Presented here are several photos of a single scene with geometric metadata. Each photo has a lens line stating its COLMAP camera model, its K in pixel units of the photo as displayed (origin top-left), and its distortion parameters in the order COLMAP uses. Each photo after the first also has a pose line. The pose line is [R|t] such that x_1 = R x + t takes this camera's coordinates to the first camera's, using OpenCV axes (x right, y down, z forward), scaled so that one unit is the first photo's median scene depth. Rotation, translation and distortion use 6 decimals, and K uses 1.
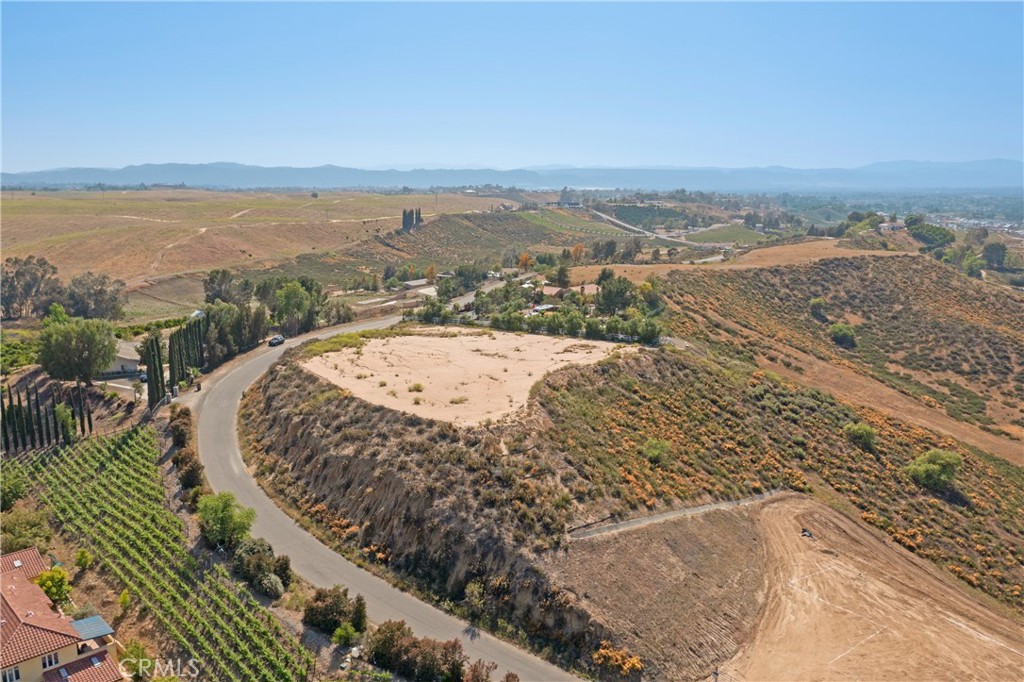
lens RADIAL K [[809.1, 0, 517.1], [0, 809.1, 339.2], [0, 0, 1]] dist [-0.014445, 0.002253]
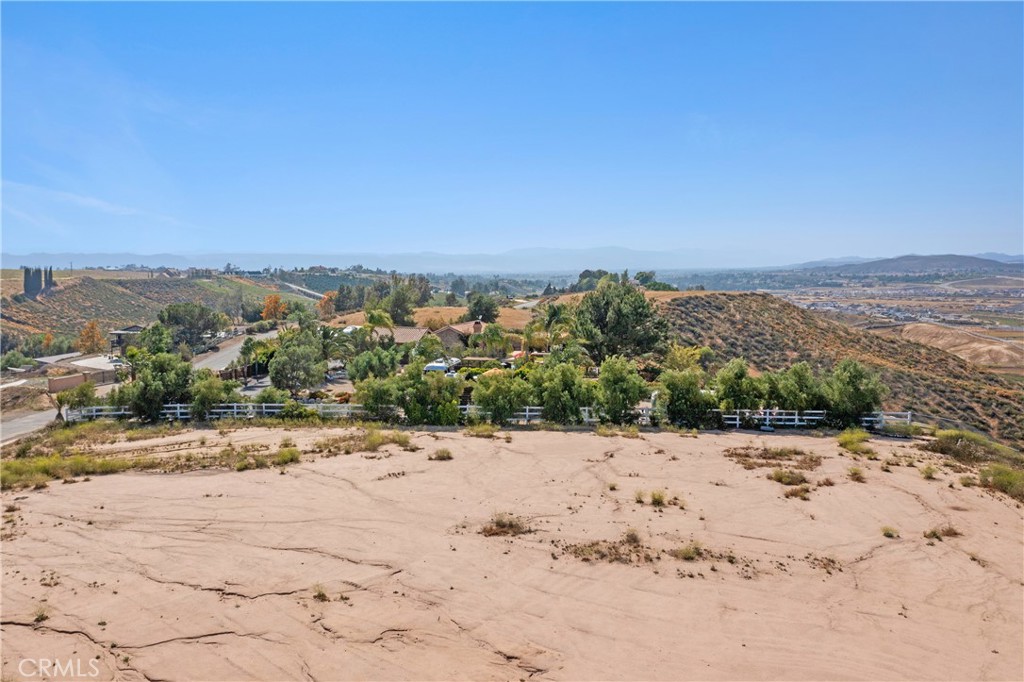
lens RADIAL K [[809.1, 0, 517.1], [0, 809.1, 339.2], [0, 0, 1]] dist [-0.014445, 0.002253]
pose [[0.914938, -0.038643, 0.401739, -0.064925], [0.080260, 0.992946, -0.087276, -0.008260], [-0.395533, 0.112096, 0.911586, 0.399793]]
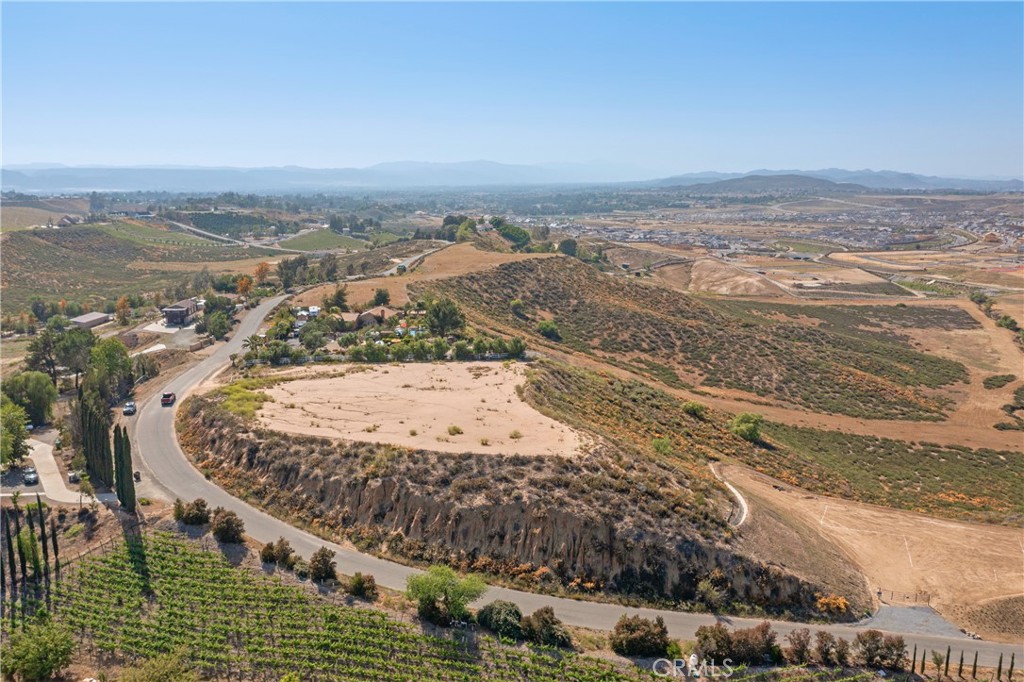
lens RADIAL K [[809.1, 0, 517.1], [0, 809.1, 339.2], [0, 0, 1]] dist [-0.014445, 0.002253]
pose [[0.839725, -0.107967, 0.532171, -0.232011], [0.107464, 0.993693, 0.032030, -0.030908], [-0.532272, 0.030292, 0.846031, 0.036086]]
